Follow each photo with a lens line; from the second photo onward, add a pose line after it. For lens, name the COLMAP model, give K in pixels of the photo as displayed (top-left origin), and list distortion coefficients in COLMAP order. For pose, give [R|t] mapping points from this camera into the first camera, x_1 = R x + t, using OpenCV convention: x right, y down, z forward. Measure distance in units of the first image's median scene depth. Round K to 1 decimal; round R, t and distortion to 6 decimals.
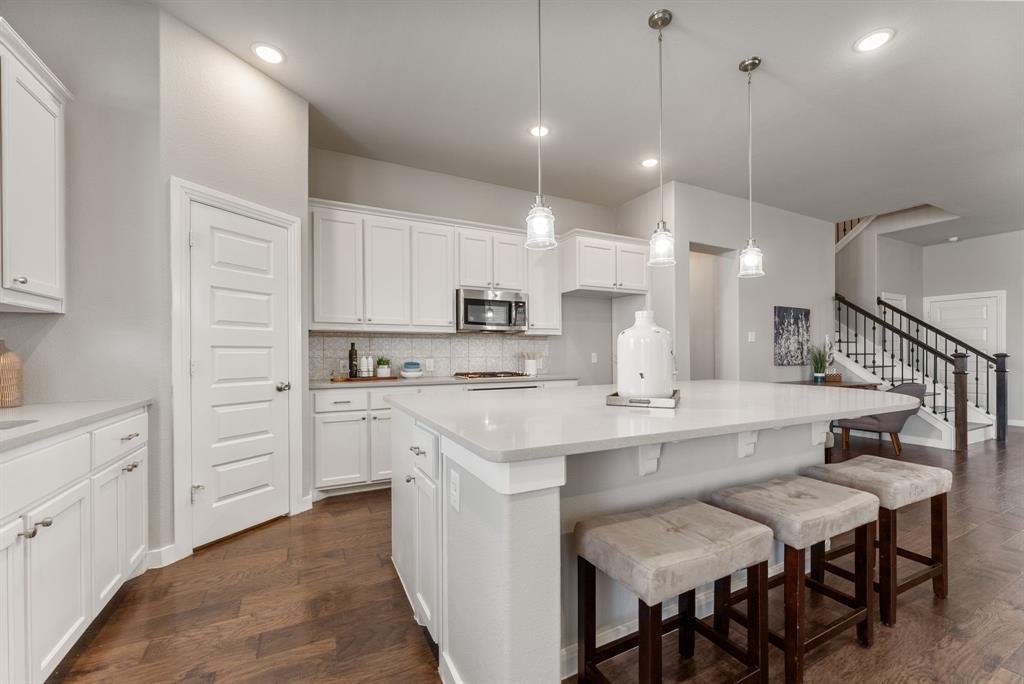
lens RADIAL K [[412.7, 0, 515.5], [0, 412.7, 346.3], [0, 0, 1]] dist [0.000787, 0.000103]
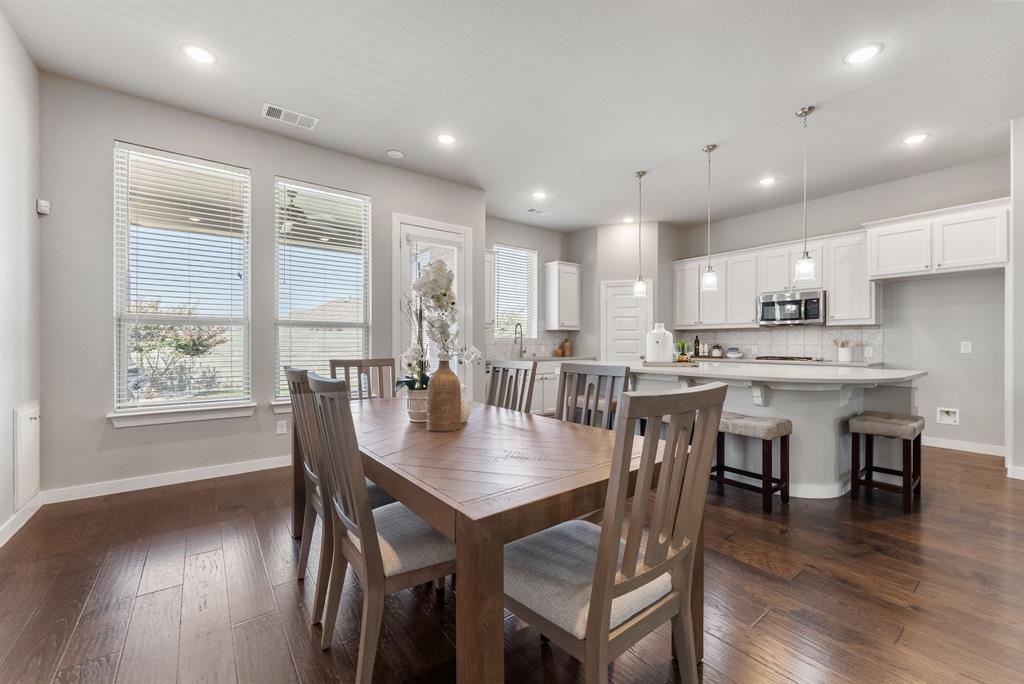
lens RADIAL K [[412.7, 0, 515.5], [0, 412.7, 346.3], [0, 0, 1]] dist [0.000787, 0.000103]
pose [[0.182247, 0.010384, -0.983198, 1.163878], [0.016901, 0.999763, 0.013691, -0.001236], [0.983108, -0.019112, 0.182029, -0.079631]]
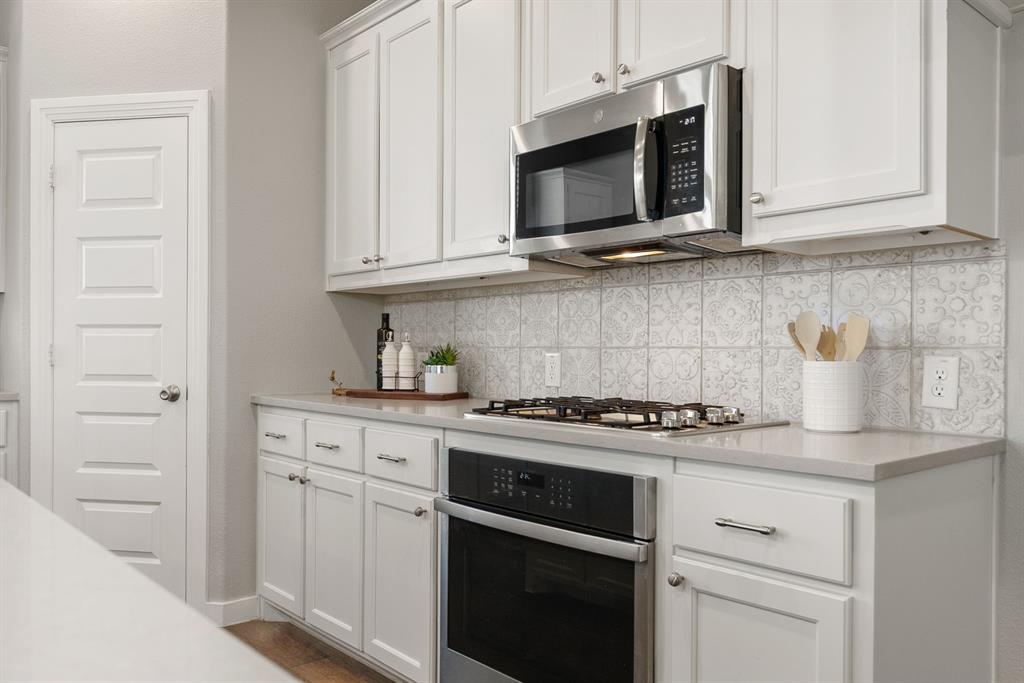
lens RADIAL K [[806.4, 0, 512.0], [0, 806.4, 341.5], [0, 0, 1]] dist [0.006259, 0.001454]
pose [[0.252407, -0.008128, -0.967587, 0.489248], [0.013183, 0.999901, -0.004961, 0.028011], [0.967531, -0.011504, 0.252489, 0.886086]]
